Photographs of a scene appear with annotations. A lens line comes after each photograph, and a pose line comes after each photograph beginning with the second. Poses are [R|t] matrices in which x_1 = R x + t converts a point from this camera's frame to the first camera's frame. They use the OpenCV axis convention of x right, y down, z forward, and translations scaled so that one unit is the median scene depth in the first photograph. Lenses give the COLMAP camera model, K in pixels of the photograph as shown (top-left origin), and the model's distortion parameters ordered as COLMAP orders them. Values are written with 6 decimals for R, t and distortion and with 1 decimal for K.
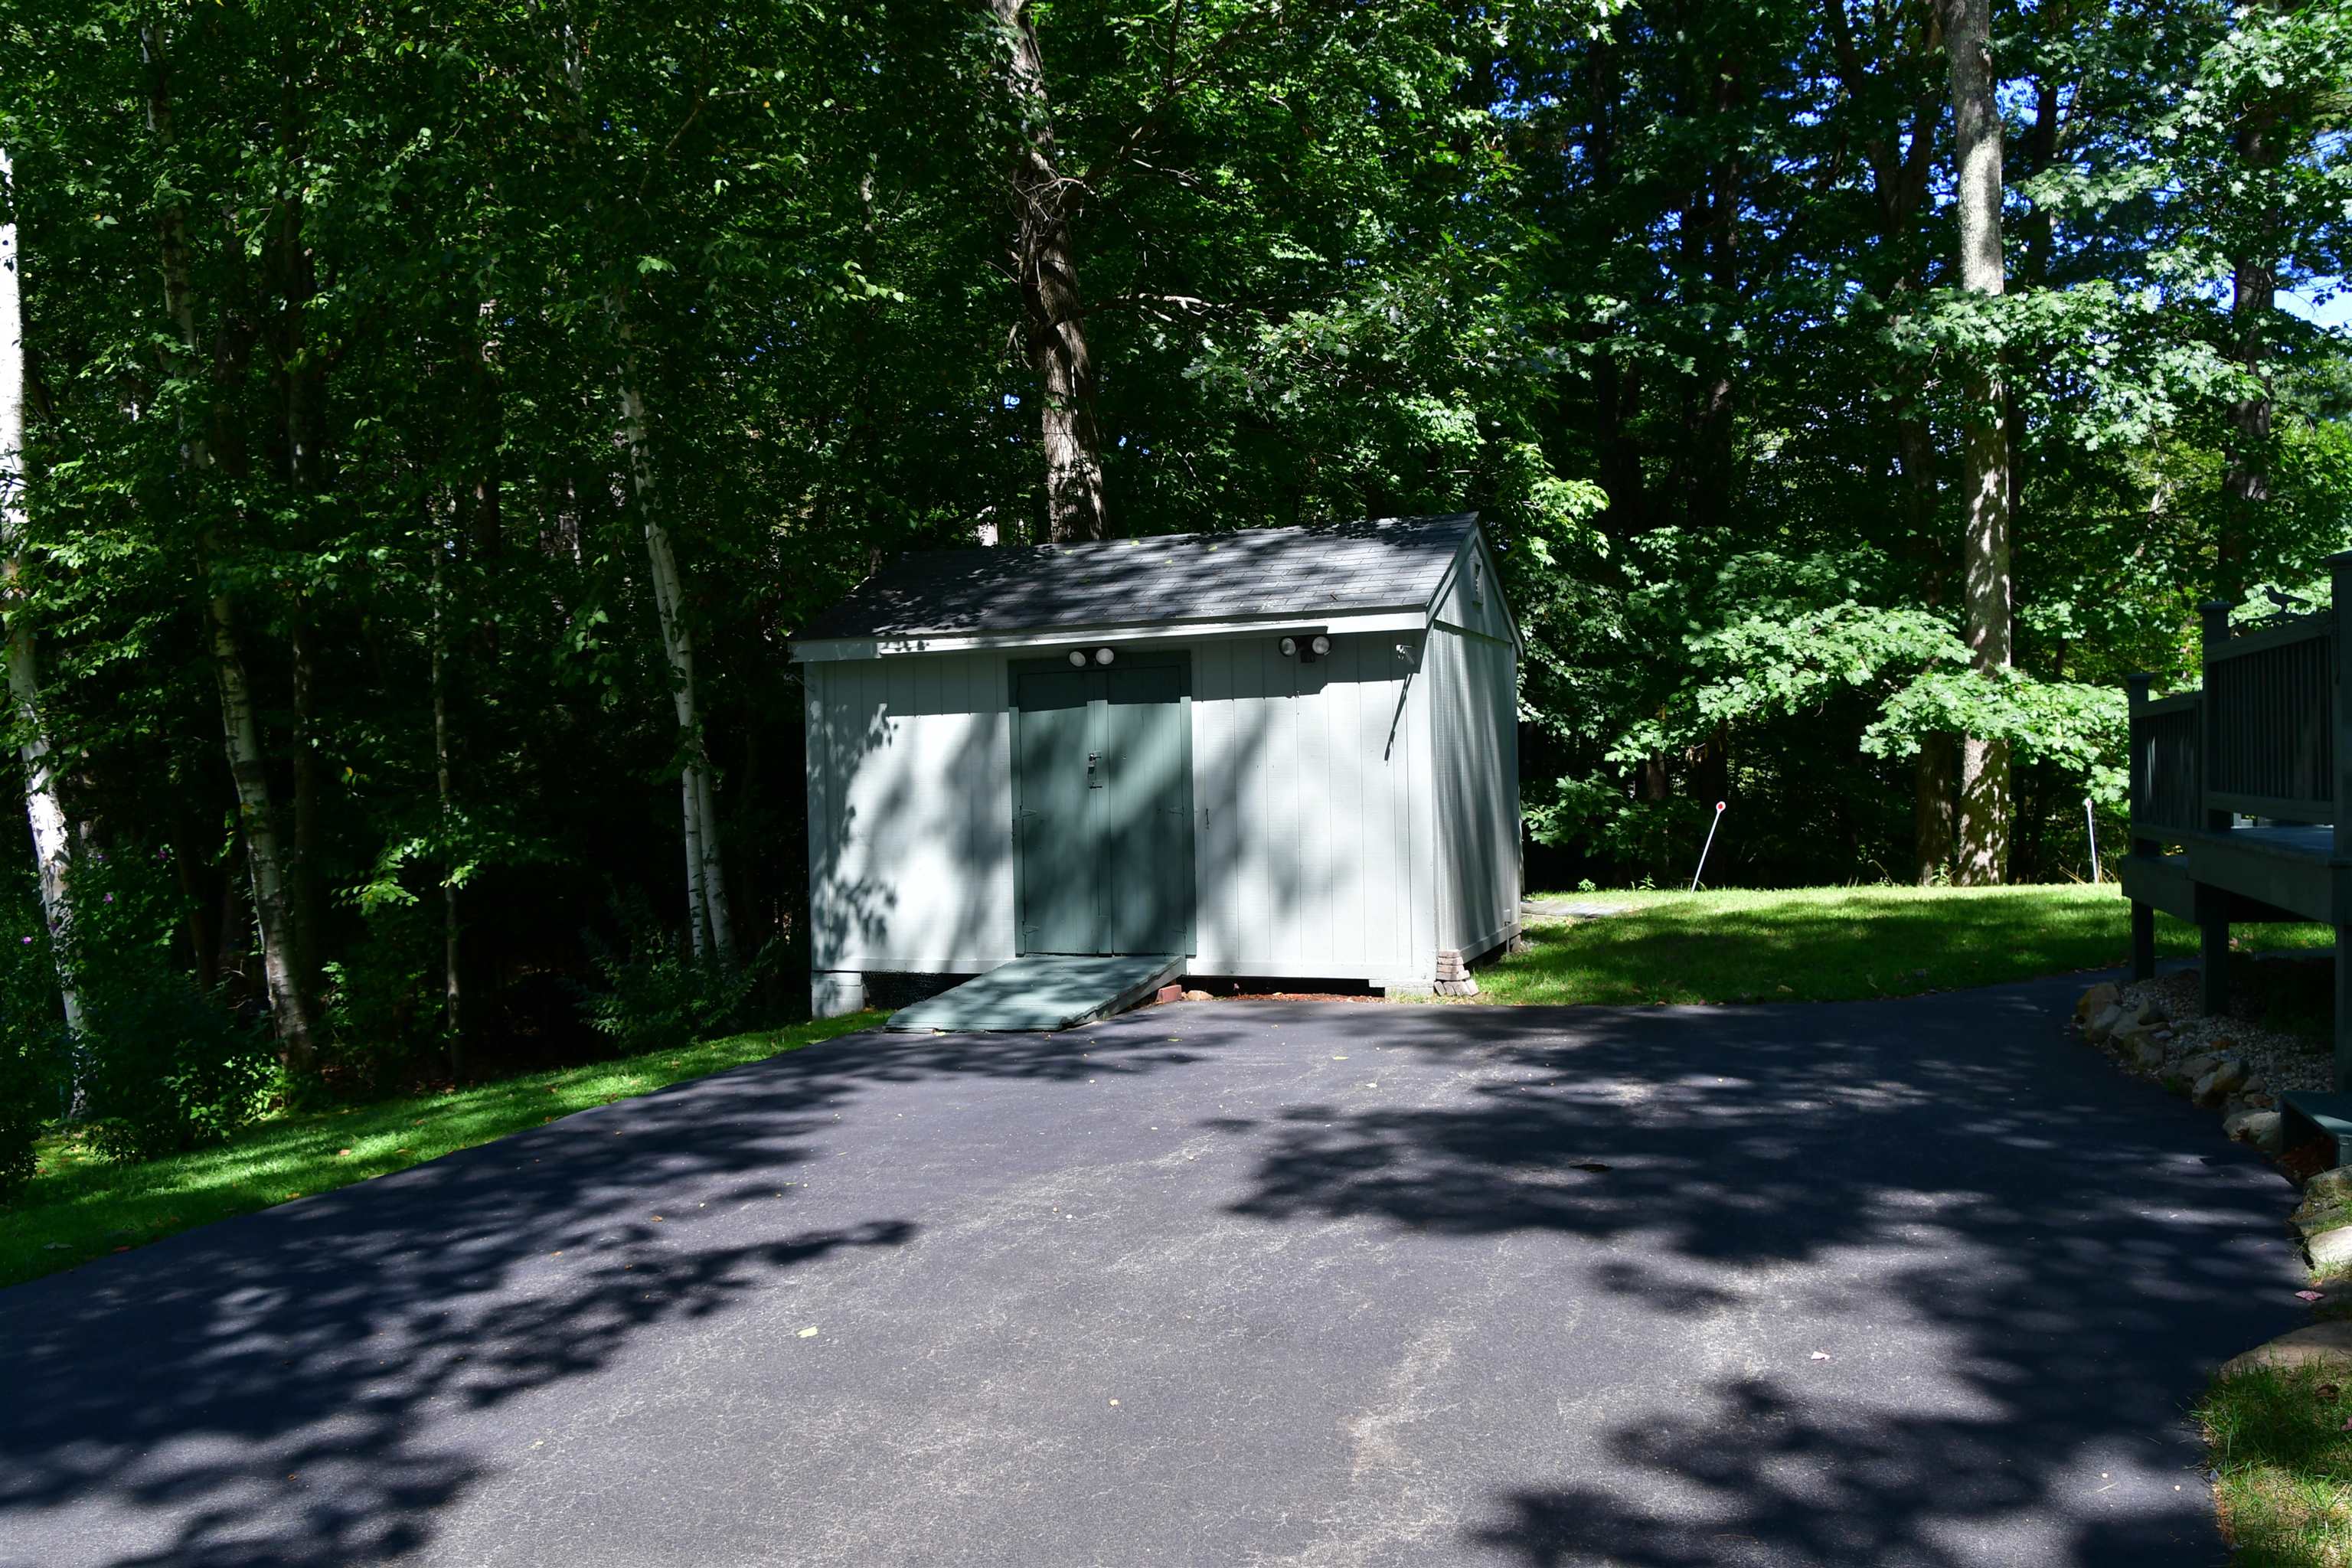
lens RADIAL K [[1854.8, 0, 1175.2], [0, 1854.8, 762.9], [0, 0, 1]] dist [-0.033884, 0.000059]
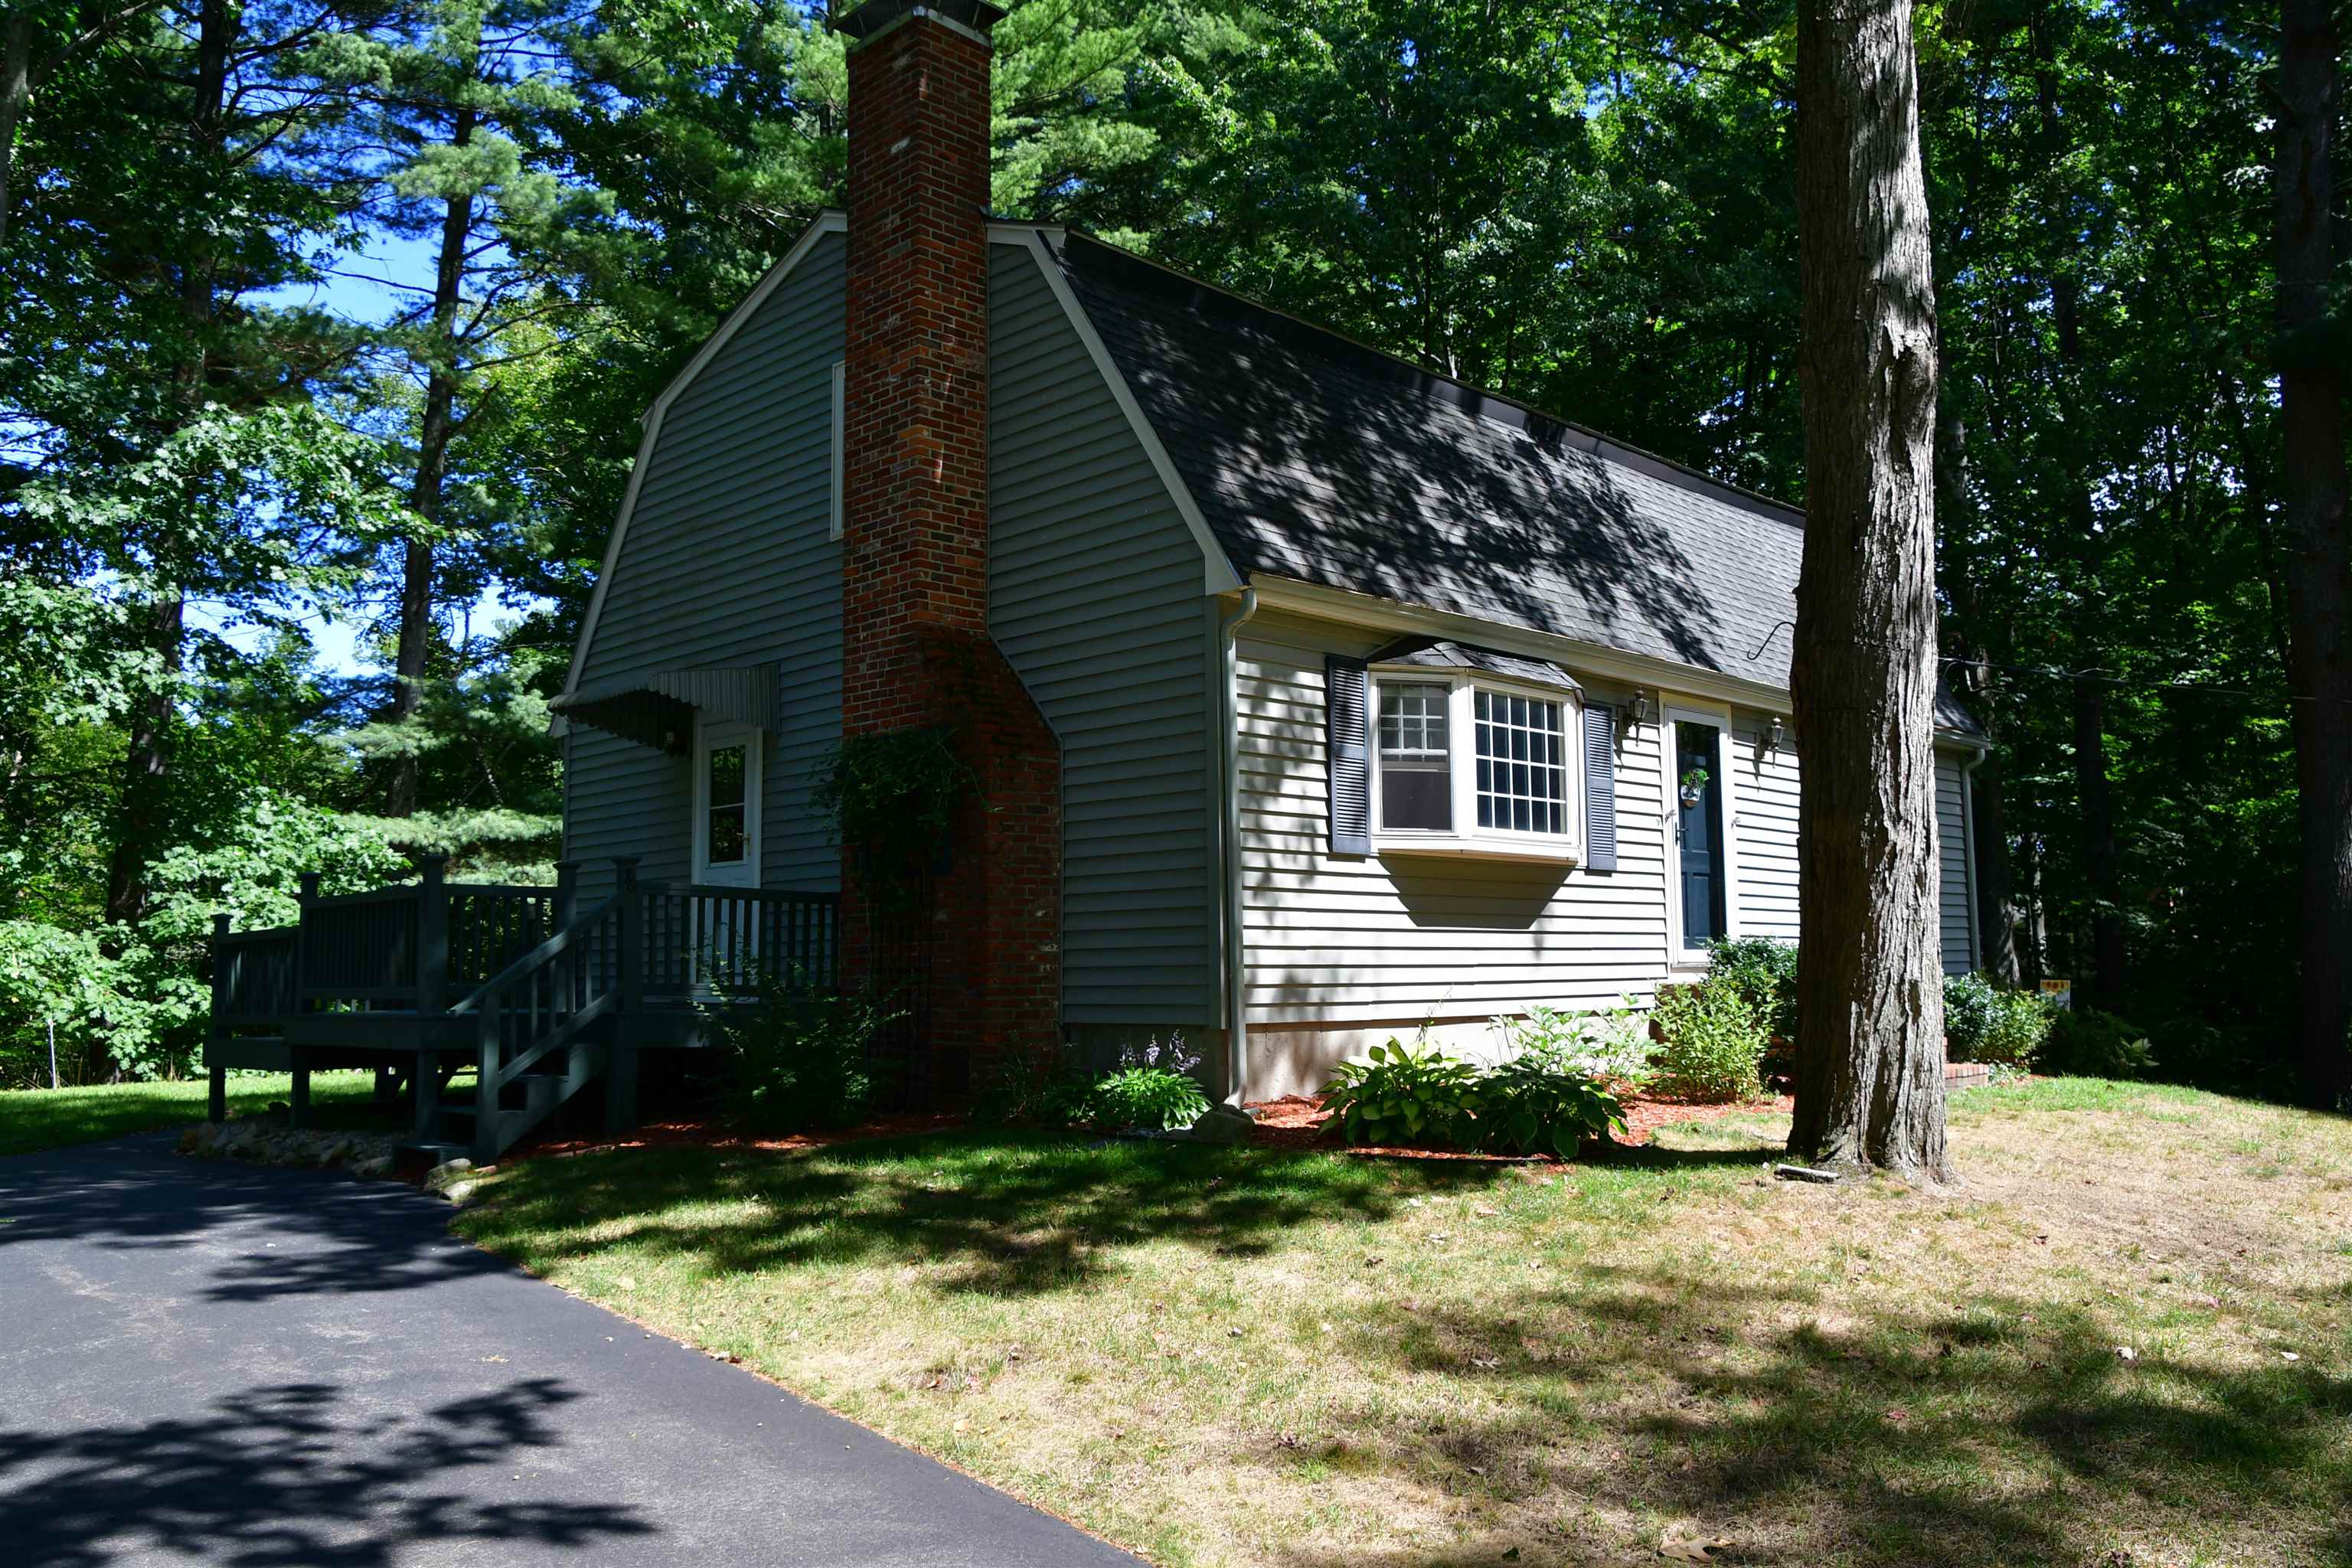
lens RADIAL K [[1854.8, 0, 1176.8], [0, 1854.8, 778.5], [0, 0, 1]] dist [-0.033884, 0.000059]
pose [[0.453951, 0.109040, 0.884330, -0.216385], [0.003717, 0.992244, -0.124254, 0.013544], [-0.891019, 0.059692, 0.450024, -0.171559]]
